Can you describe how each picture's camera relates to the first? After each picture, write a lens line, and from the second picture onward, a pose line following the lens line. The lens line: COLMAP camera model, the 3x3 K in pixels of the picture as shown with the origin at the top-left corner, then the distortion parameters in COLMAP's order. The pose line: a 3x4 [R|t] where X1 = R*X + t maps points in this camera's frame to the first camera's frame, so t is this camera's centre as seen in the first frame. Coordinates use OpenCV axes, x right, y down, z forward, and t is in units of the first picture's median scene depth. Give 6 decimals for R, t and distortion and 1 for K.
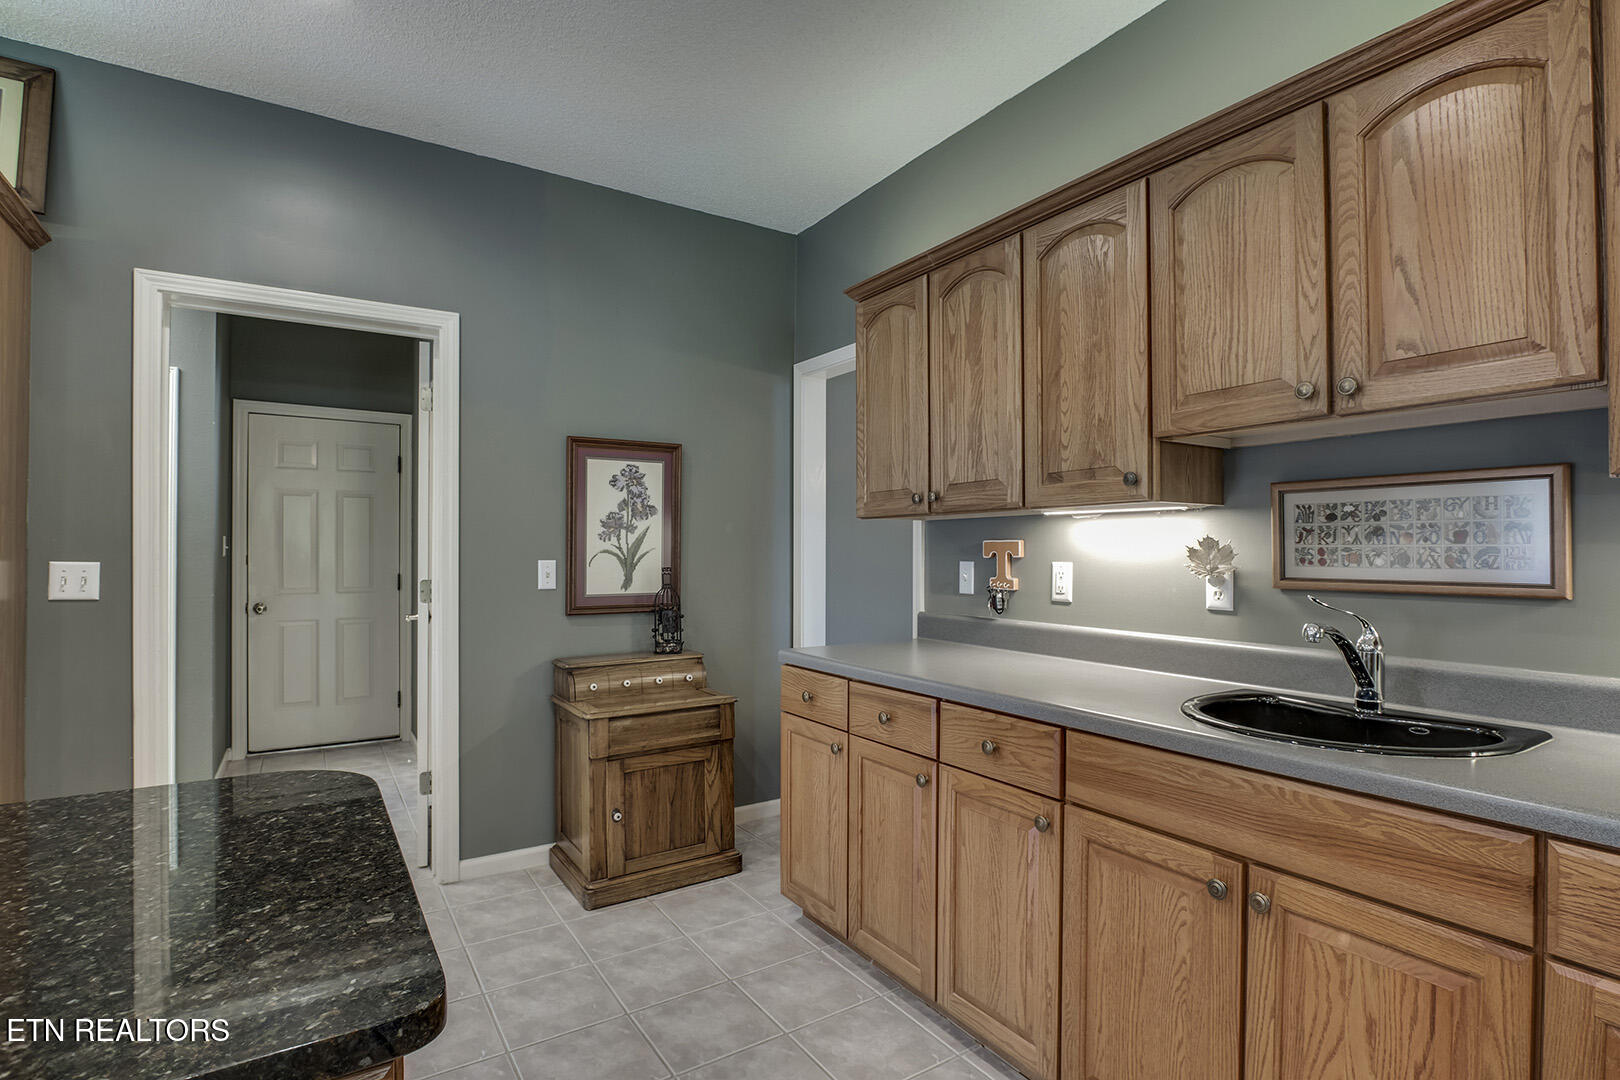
lens RADIAL K [[777.2, 0, 815.2], [0, 777.2, 552.3], [0, 0, 1]] dist [-0.025202, 0.003950]
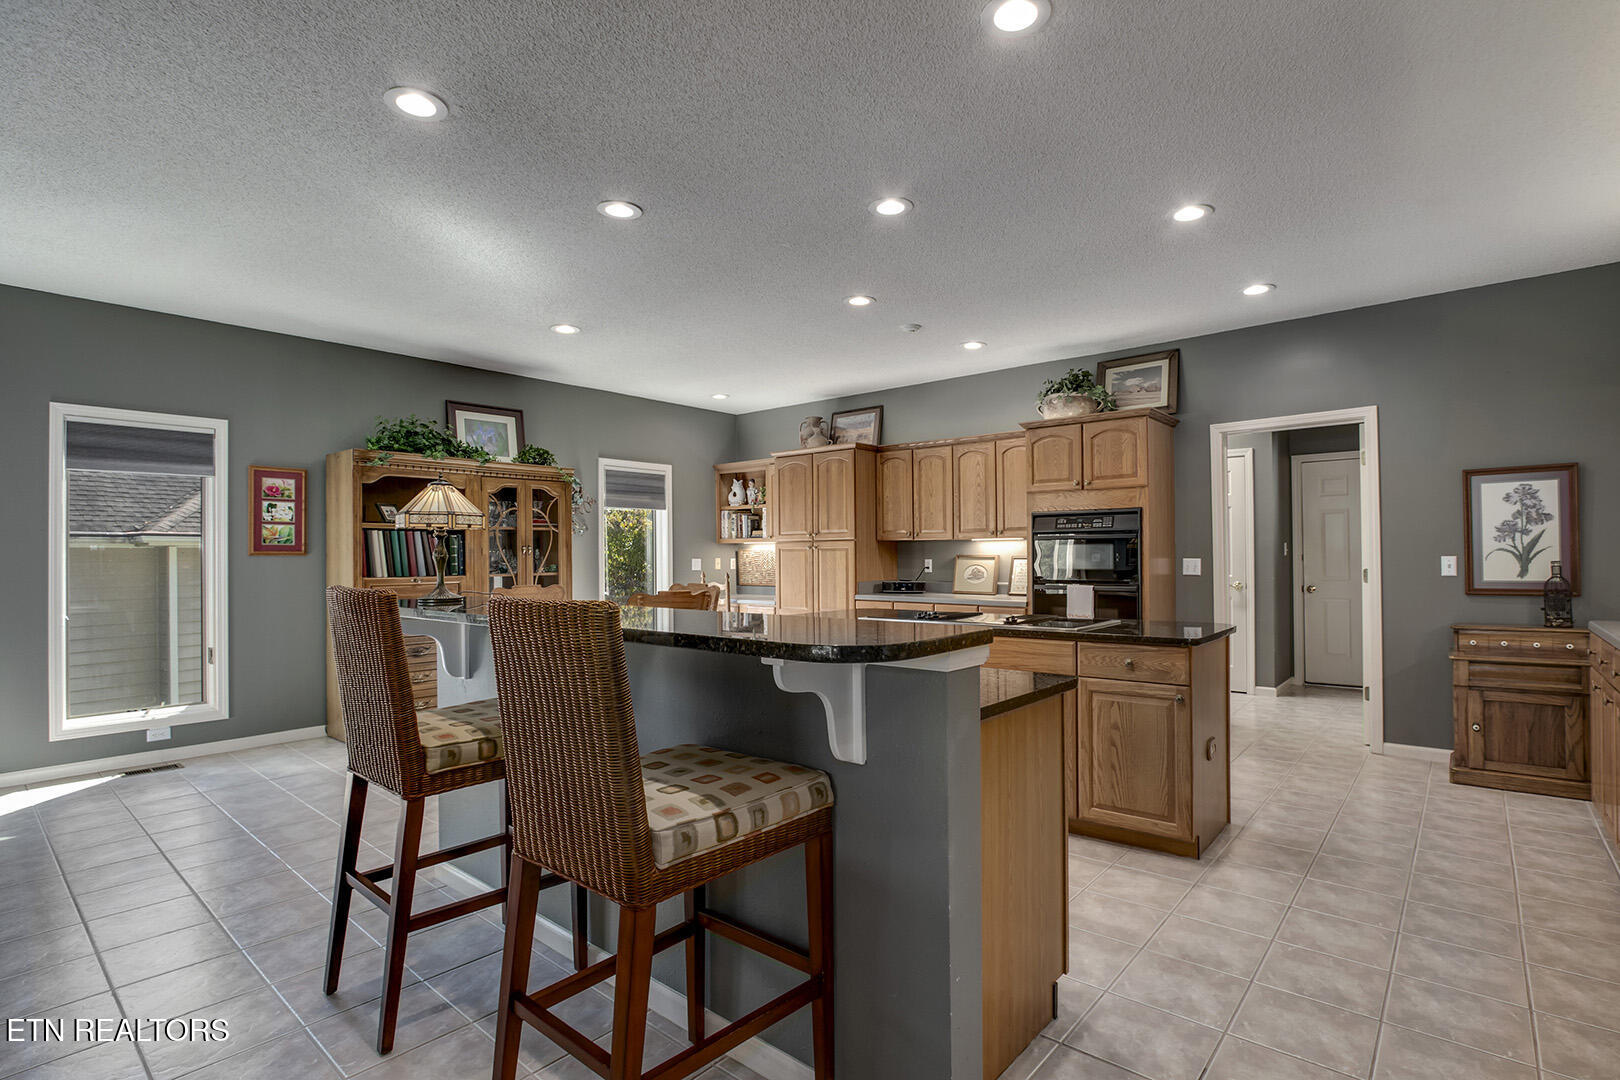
lens RADIAL K [[777.2, 0, 805.8], [0, 777.2, 551.9], [0, 0, 1]] dist [-0.025202, 0.003950]
pose [[0.265487, -0.013245, -0.964023, 0.852128], [0.014242, 0.999850, -0.009816, -0.001430], [0.964009, -0.011123, 0.265636, -0.655607]]
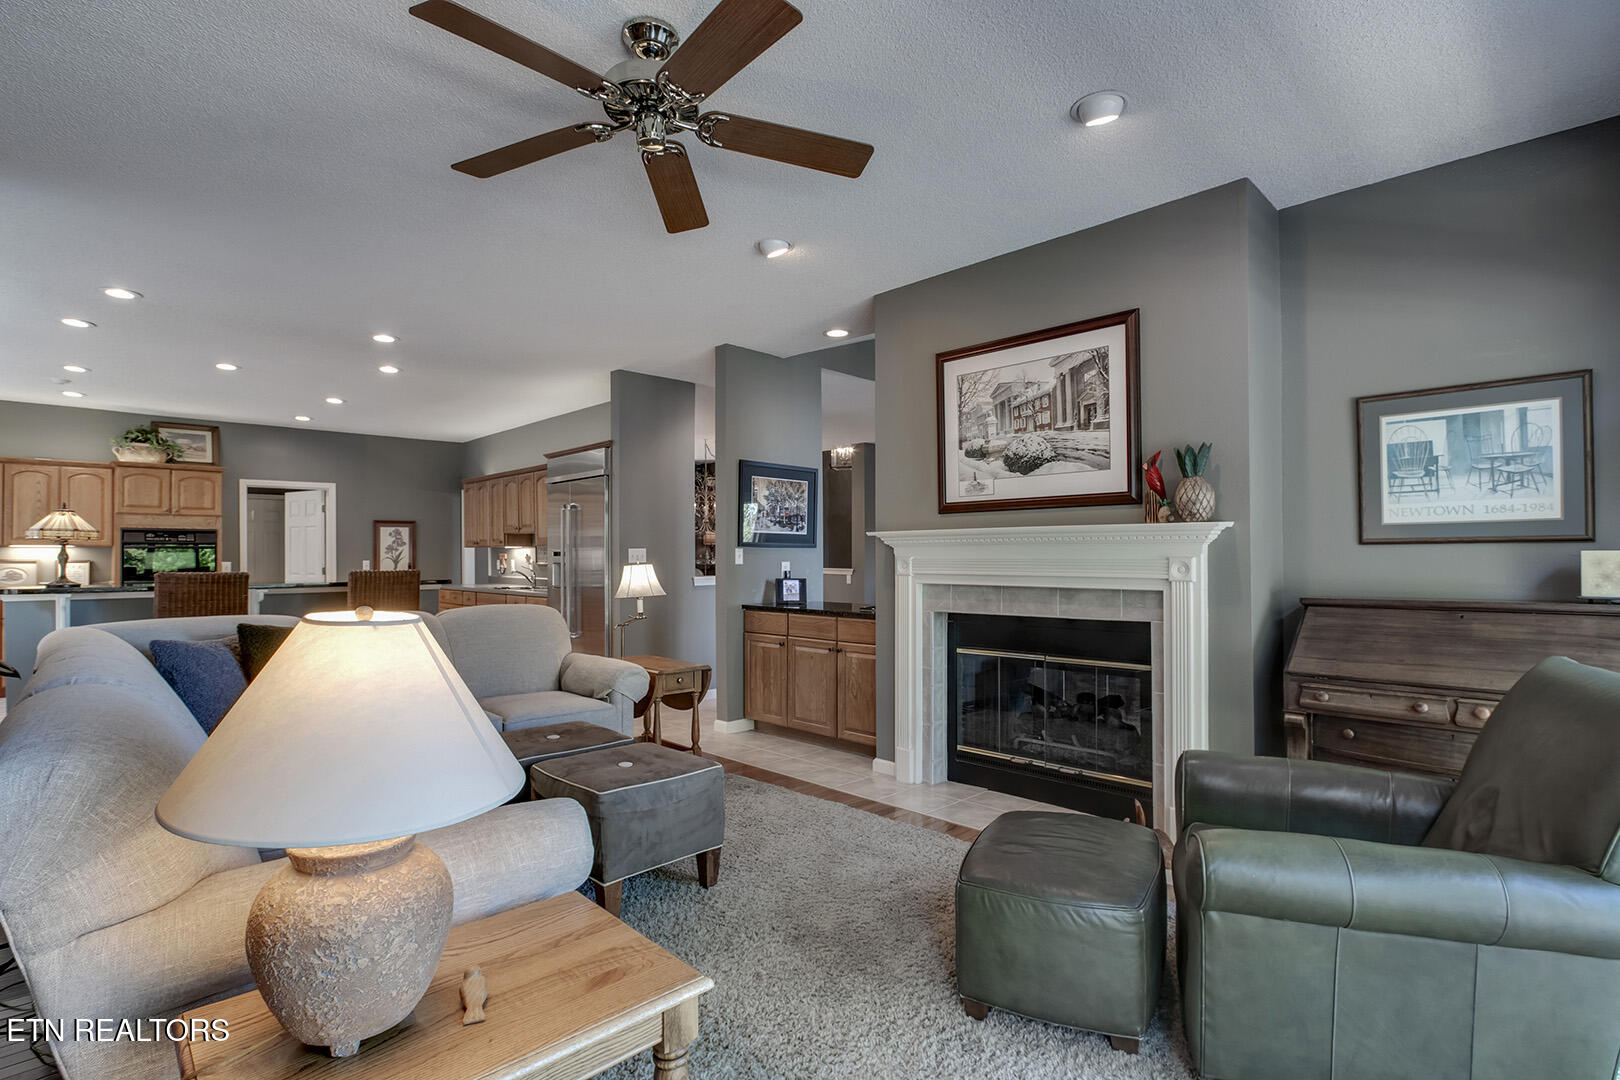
lens RADIAL K [[777.2, 0, 819.7], [0, 777.2, 551.1], [0, 0, 1]] dist [-0.025202, 0.003950]
pose [[0.979091, -0.007435, 0.203284, 0.931301], [0.007787, 0.999969, -0.000930, -0.012484], [-0.203271, 0.002494, 0.979119, -2.770180]]
